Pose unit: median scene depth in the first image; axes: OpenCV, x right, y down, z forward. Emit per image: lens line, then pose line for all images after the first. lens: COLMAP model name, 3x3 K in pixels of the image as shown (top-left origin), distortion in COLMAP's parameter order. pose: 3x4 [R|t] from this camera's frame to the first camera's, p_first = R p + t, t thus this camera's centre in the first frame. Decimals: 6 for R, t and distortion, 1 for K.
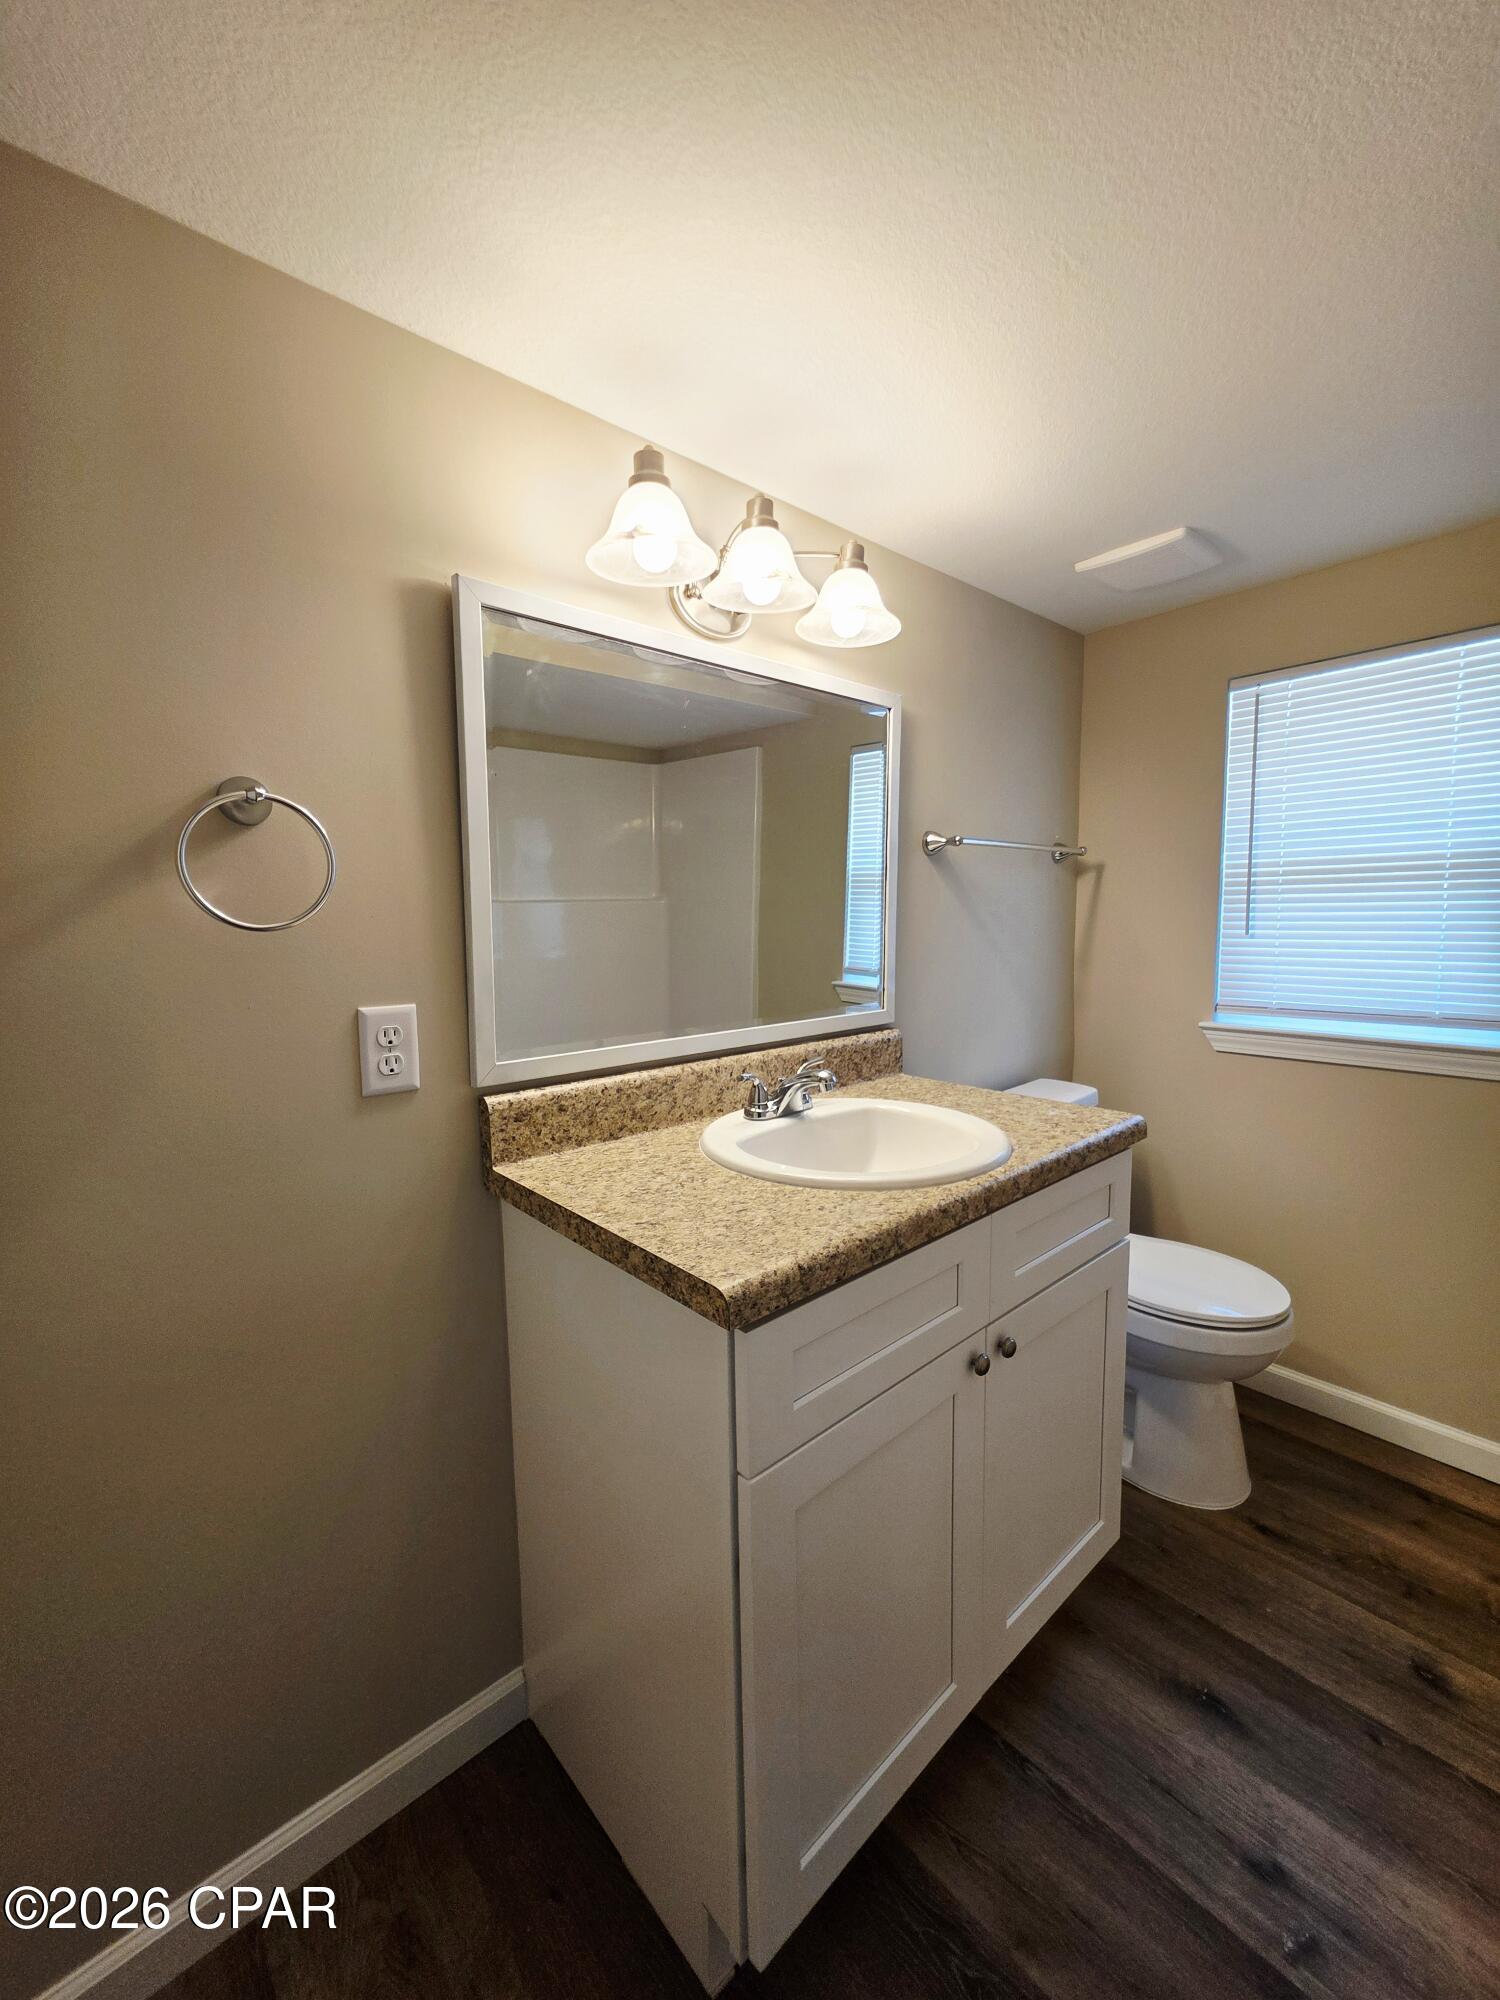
lens RADIAL K [[815.7, 0, 750.0], [0, 815.7, 1000.0], [0, 0, 1]] dist [-0.000083, 0.000181]
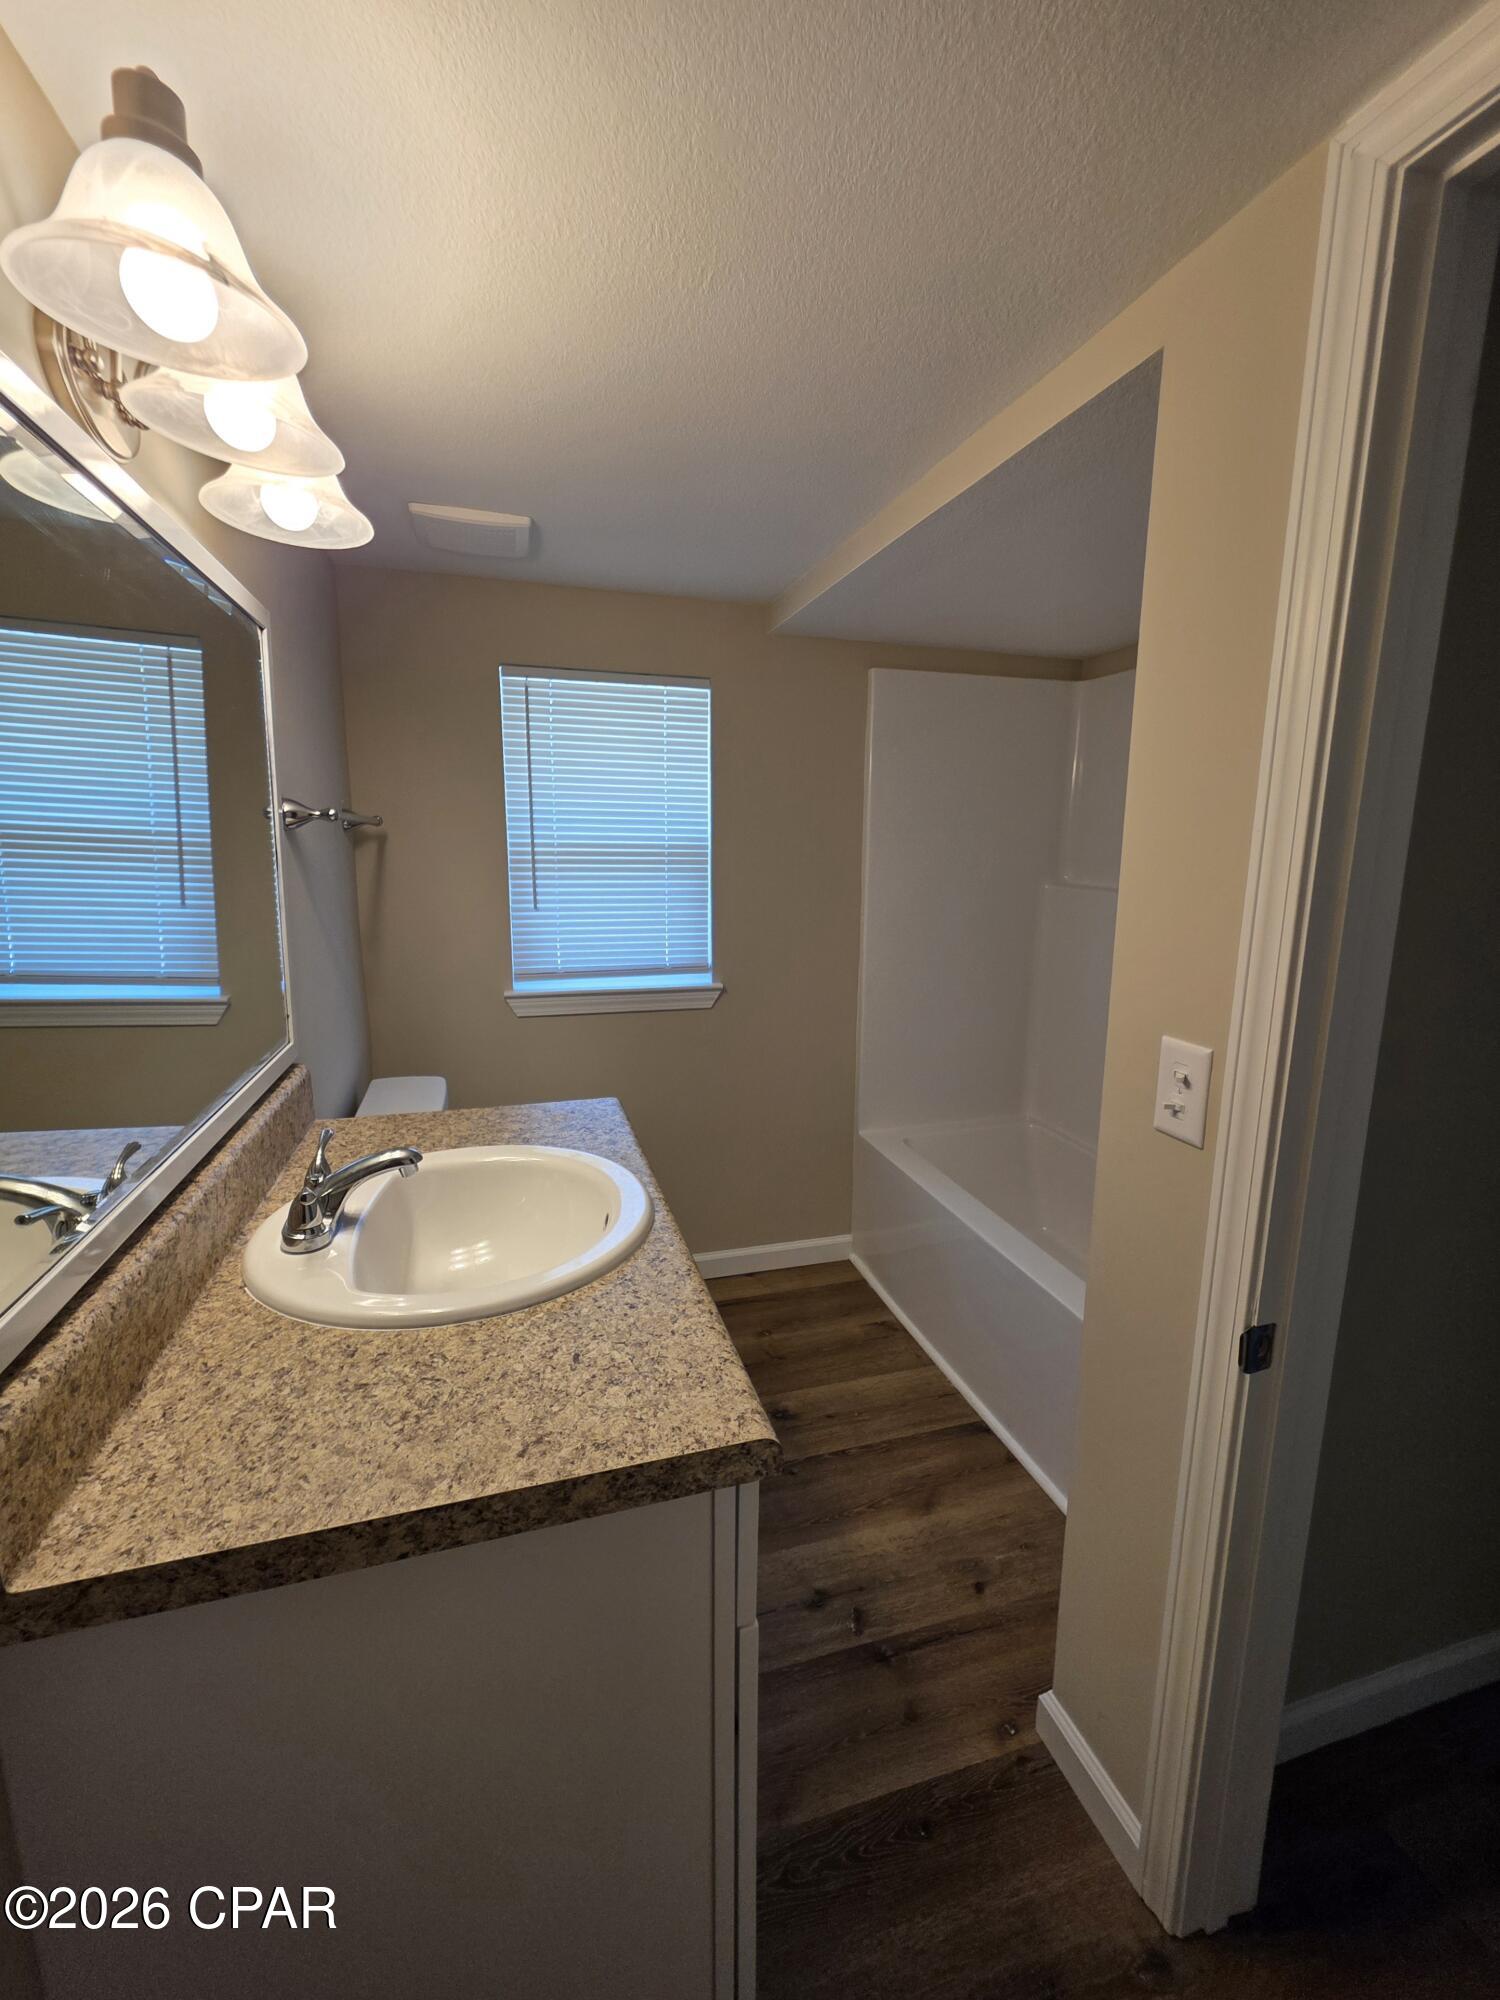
lens RADIAL K [[847.1, 0, 750.0], [0, 847.1, 1000.0], [0, 0, 1]] dist [-0.000193, 0.000326]
pose [[0.410125, -0.152912, 0.899119, -0.570799], [0.077934, 0.988115, 0.132498, -0.157551], [-0.908693, 0.015731, 0.417168, 0.481593]]
